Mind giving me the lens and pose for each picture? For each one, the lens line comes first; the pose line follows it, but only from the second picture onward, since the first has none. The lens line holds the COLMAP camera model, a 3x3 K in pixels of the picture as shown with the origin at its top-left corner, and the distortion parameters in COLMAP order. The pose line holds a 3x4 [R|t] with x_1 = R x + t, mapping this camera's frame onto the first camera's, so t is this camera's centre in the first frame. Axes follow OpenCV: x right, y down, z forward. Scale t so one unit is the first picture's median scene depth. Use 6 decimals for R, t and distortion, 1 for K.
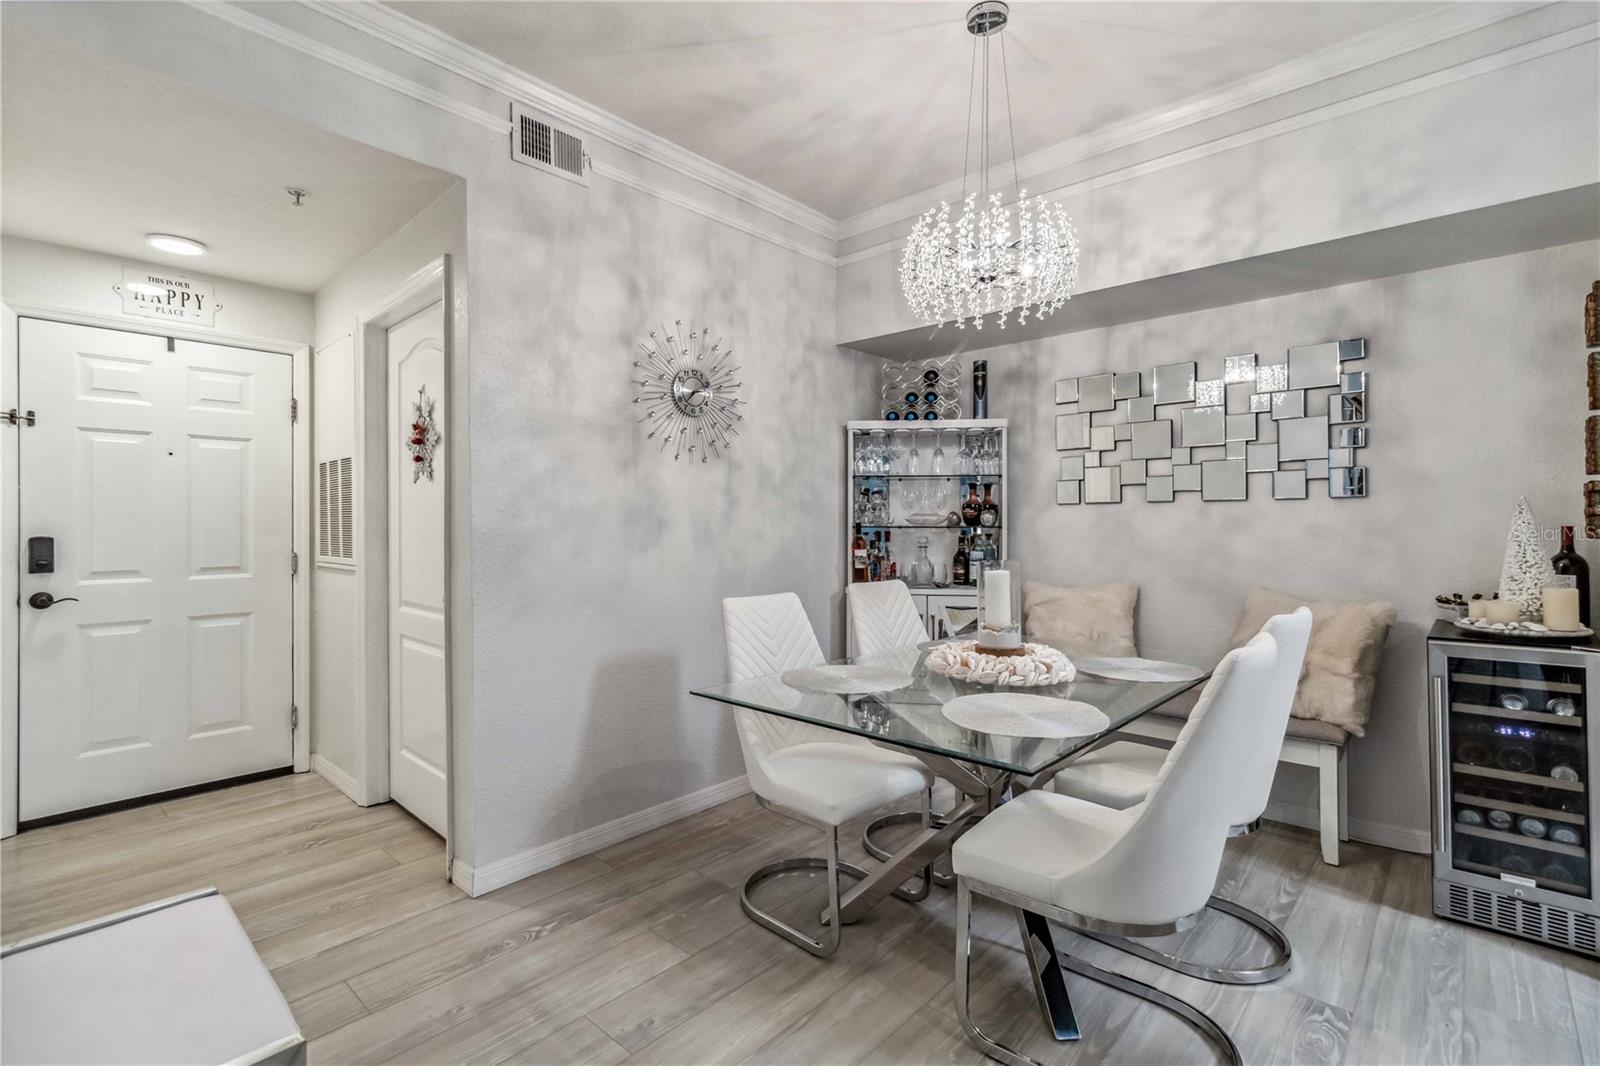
lens RADIAL K [[746.7, 0, 801.4], [0, 746.7, 521.2], [0, 0, 1]] dist [0.000613, 0.000510]
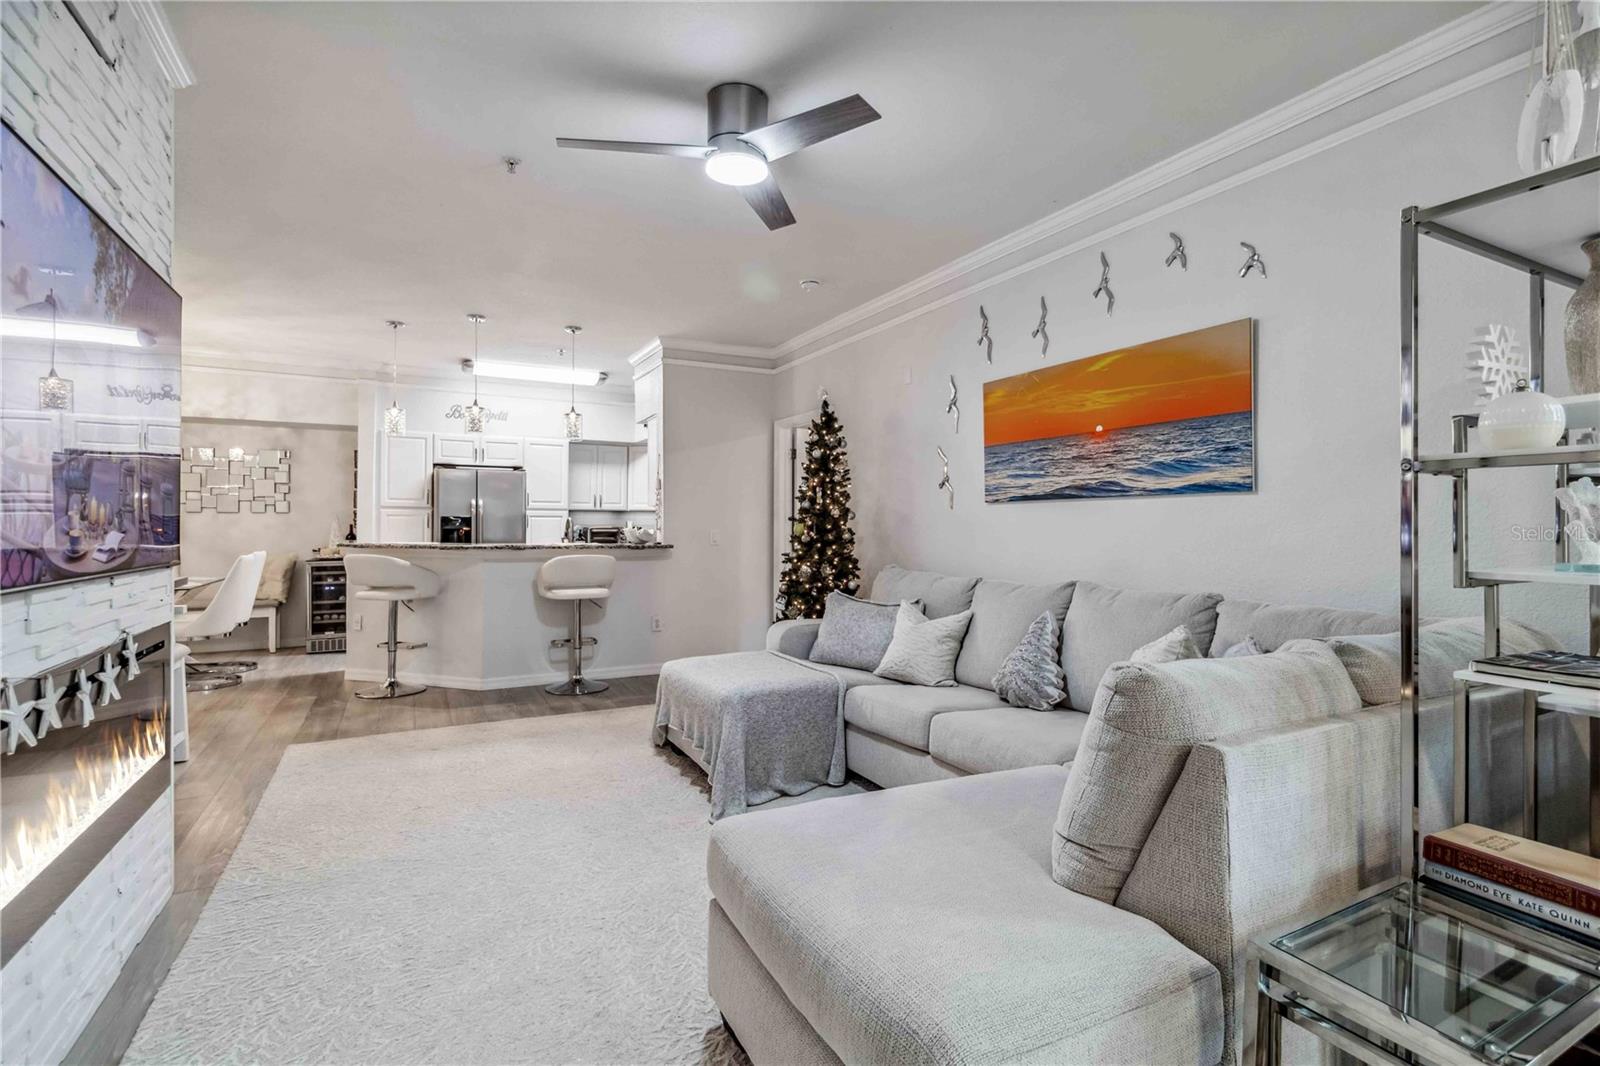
lens RADIAL K [[746.7, 0, 799.3], [0, 746.7, 521.1], [0, 0, 1]] dist [0.000613, 0.000510]
pose [[0.346872, 0.004799, 0.937900, -0.994570], [-0.006765, 0.999974, -0.002615, -0.008755], [-0.937888, -0.005438, 0.346895, -1.468309]]
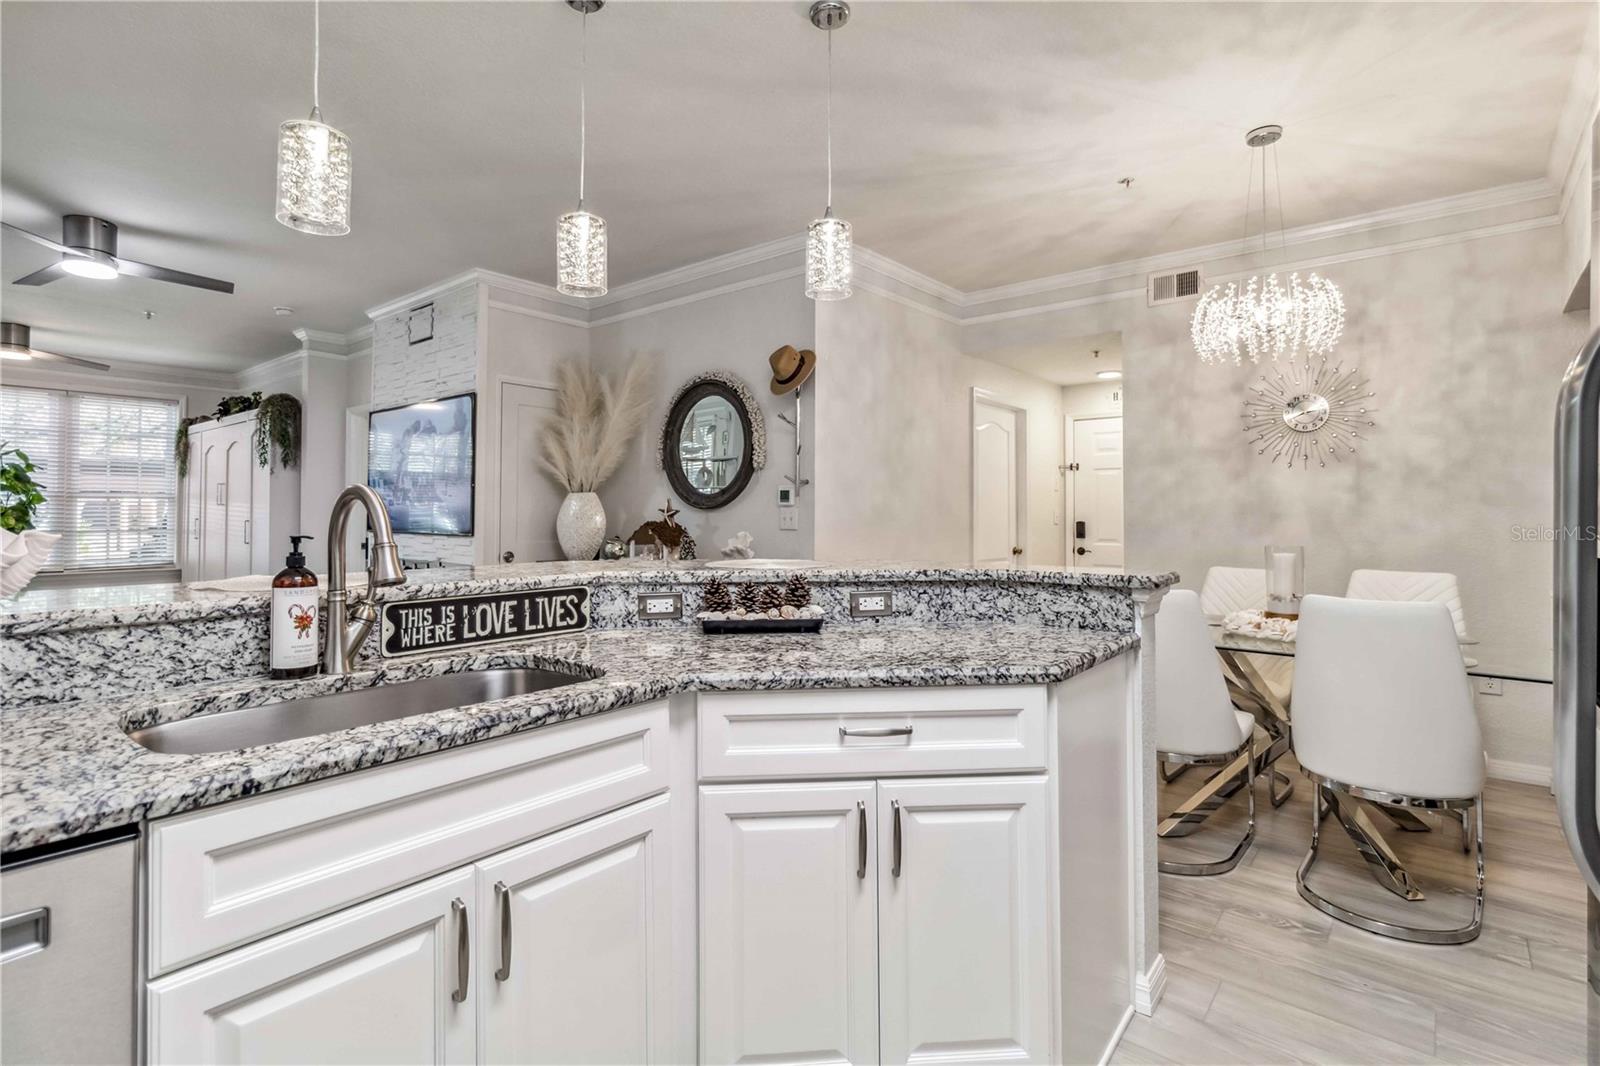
lens RADIAL K [[779.0, 0, 773.7], [0, 779.0, 508.5], [0, 0, 1]] dist [0.006478, 0.001296]
pose [[0.016519, -0.006187, -0.999844, 1.133941], [-0.000540, 0.999981, -0.006197, -0.001332], [0.999863, 0.000643, 0.016515, 0.075716]]
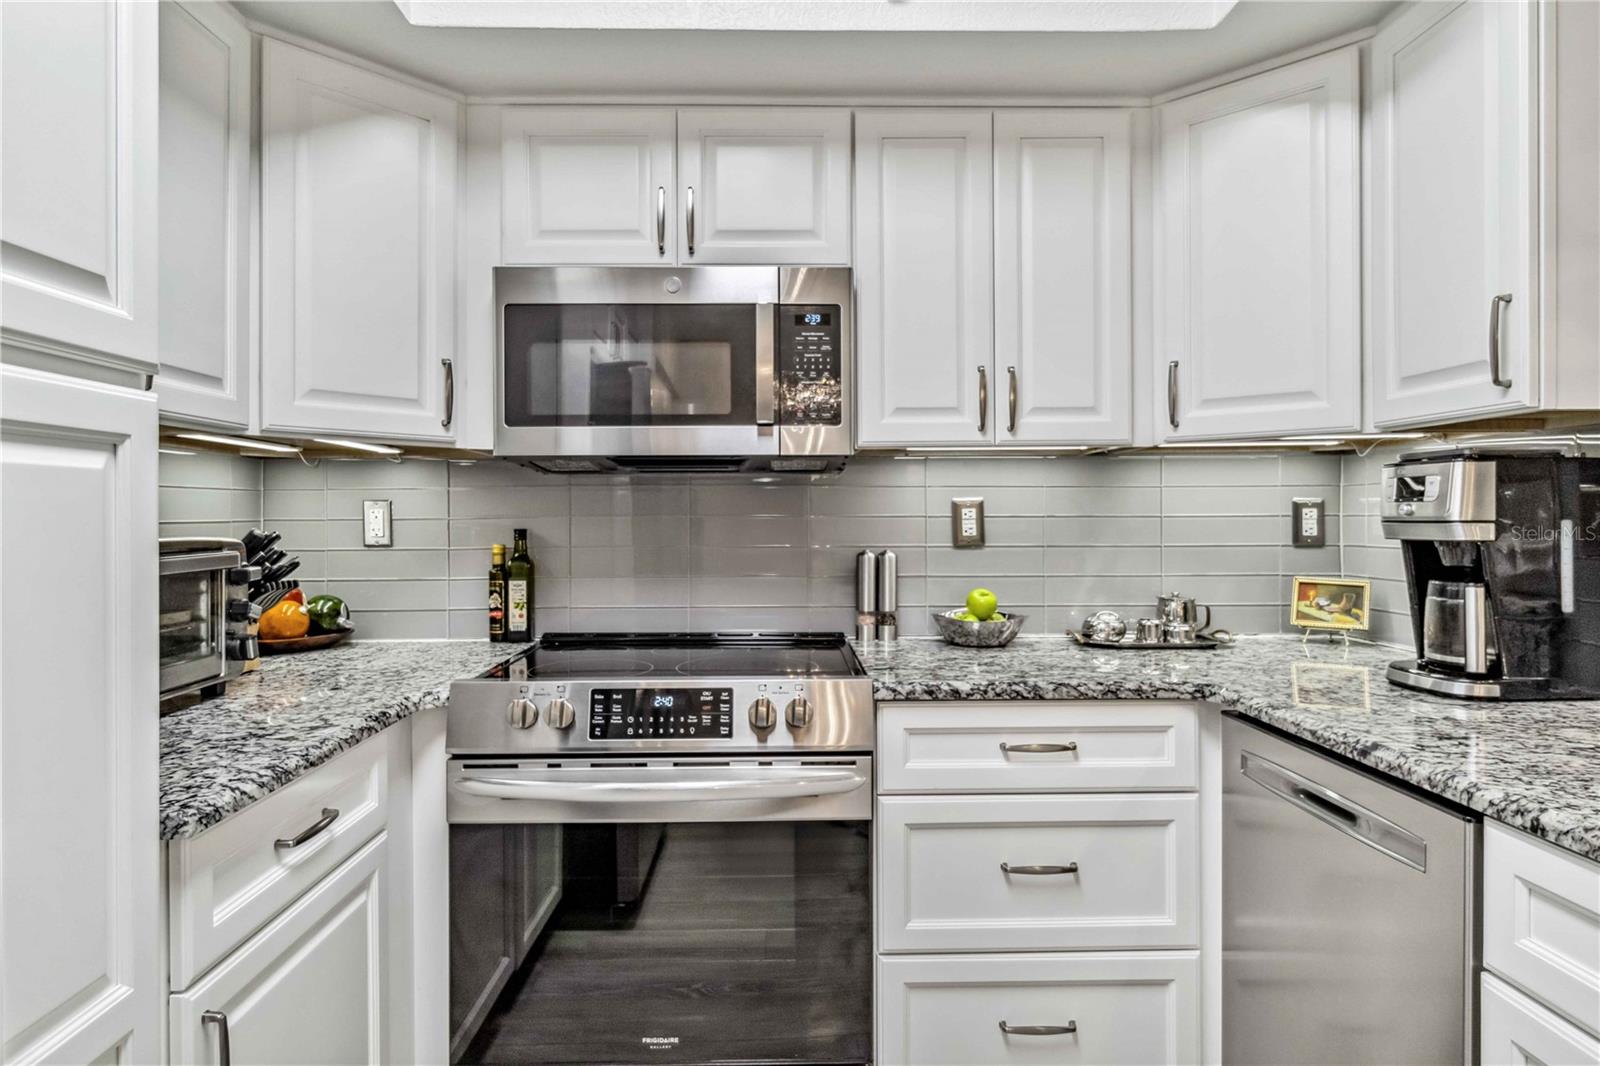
lens RADIAL K [[961.4, 0, 784.6], [0, 961.4, 513.1], [0, 0, 1]] dist [0.006886, 0.000211]
pose [[-0.659685, 0.008203, 0.751498, 0.765662], [0.001400, 0.999952, -0.009686, -0.000224], [-0.751541, -0.005338, -0.659665, 0.282053]]
